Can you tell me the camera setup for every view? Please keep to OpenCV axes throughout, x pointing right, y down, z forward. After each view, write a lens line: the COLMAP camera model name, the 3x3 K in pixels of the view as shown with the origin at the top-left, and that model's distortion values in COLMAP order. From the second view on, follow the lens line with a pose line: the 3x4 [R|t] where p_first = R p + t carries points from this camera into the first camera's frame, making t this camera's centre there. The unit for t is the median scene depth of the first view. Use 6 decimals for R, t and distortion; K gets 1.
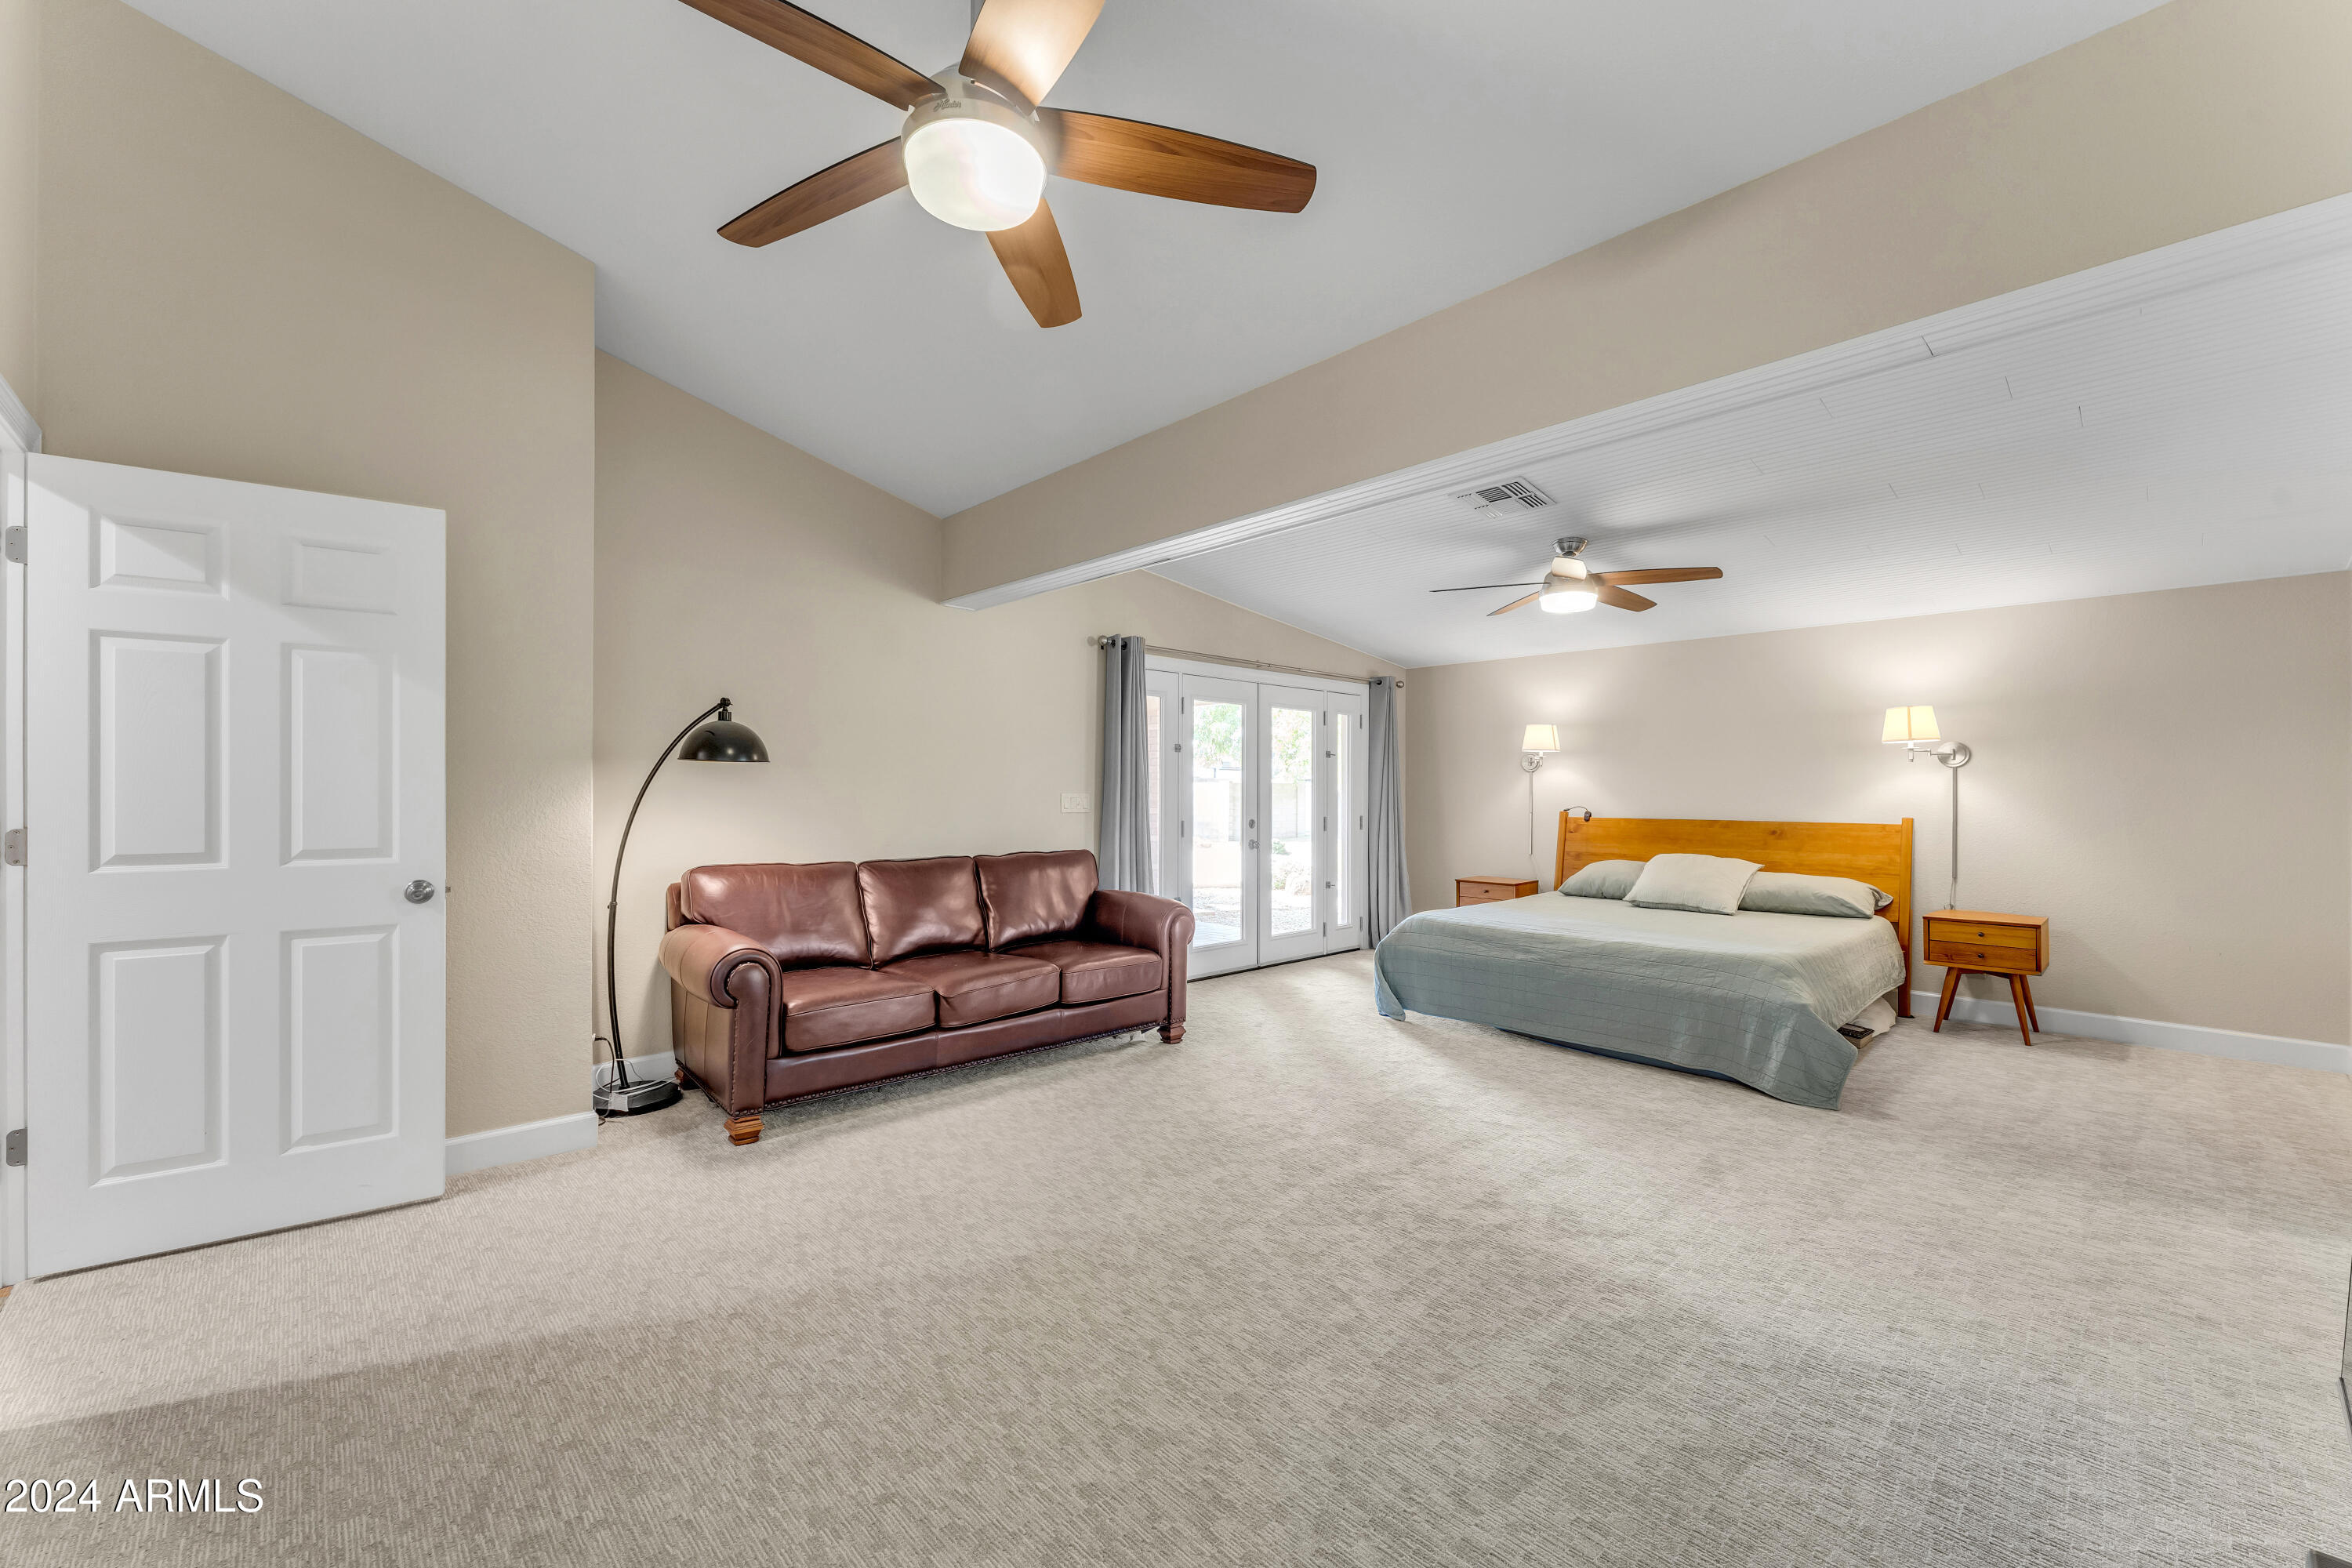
lens RADIAL K [[952.6, 0, 1181.2], [0, 952.6, 784.6], [0, 0, 1]] dist [-0.000851, 0.000065]
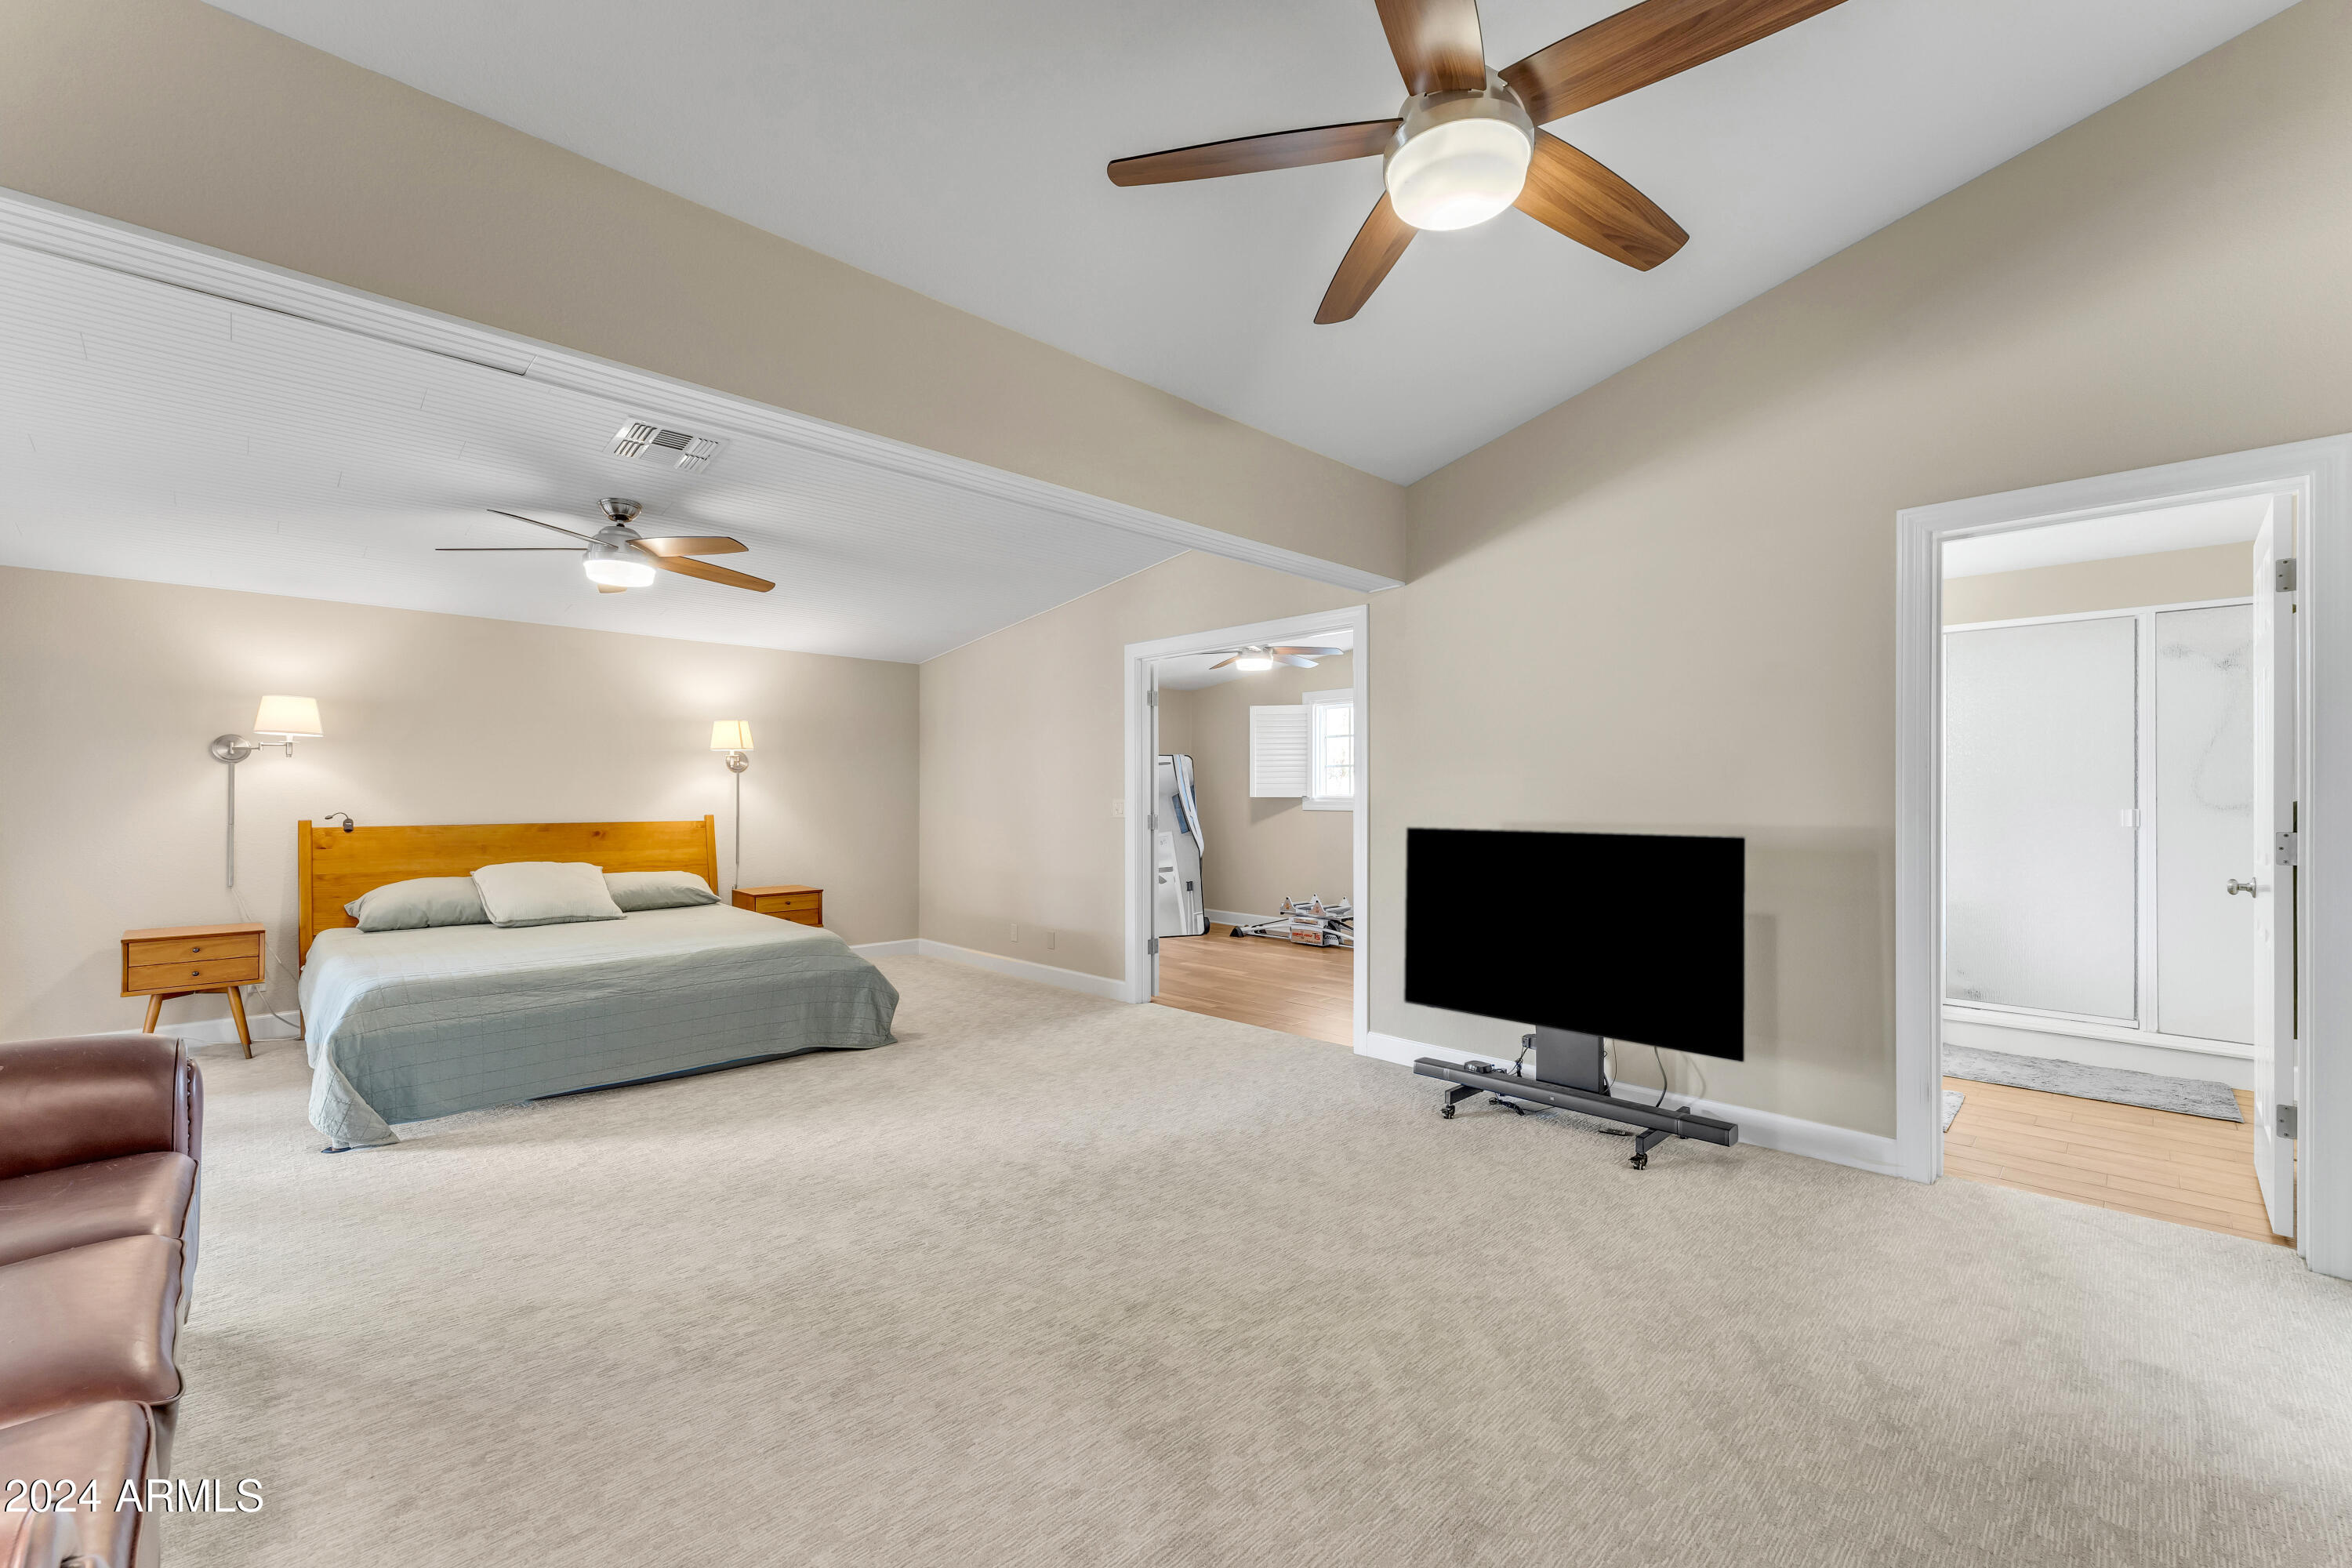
lens RADIAL K [[952.6, 0, 1181.2], [0, 952.6, 784.6], [0, 0, 1]] dist [-0.000851, 0.000065]
pose [[-0.027667, 0.006025, 0.999599, -0.521454], [-0.006428, 0.999960, -0.006205, 0.002337], [-0.999597, -0.006597, -0.027627, 0.569149]]
